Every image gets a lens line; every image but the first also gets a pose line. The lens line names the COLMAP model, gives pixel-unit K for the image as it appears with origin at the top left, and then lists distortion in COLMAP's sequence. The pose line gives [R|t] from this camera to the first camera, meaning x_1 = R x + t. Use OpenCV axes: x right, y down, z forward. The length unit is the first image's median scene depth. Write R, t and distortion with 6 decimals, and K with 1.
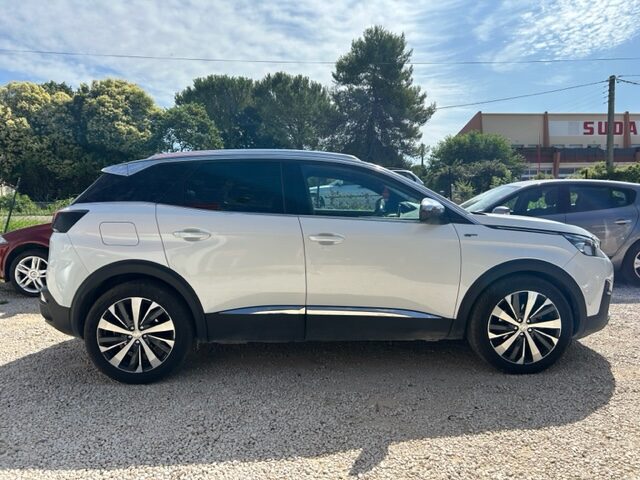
lens RADIAL K [[482.4, 0, 320.0], [0, 482.4, 240.0], [0, 0, 1]] dist [-0.001241, -0.002992]
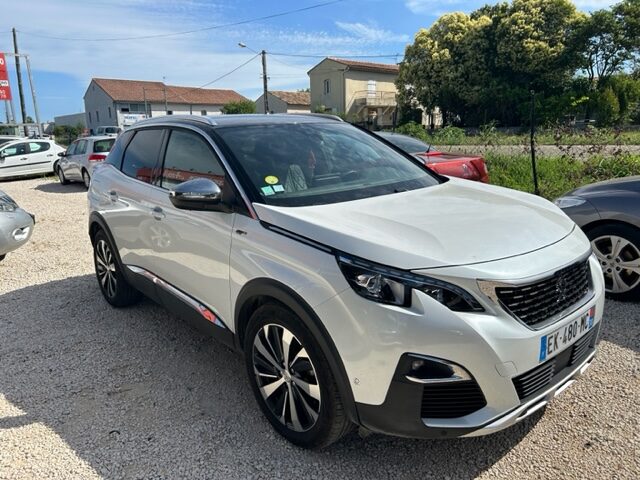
lens RADIAL K [[482.4, 0, 320.0], [0, 482.4, 240.0], [0, 0, 1]] dist [-0.001241, -0.002992]
pose [[0.591626, 0.171024, -0.787864, 0.144768], [-0.038105, 0.982081, 0.184569, -0.020698], [0.805311, -0.079174, 0.587542, 0.098284]]
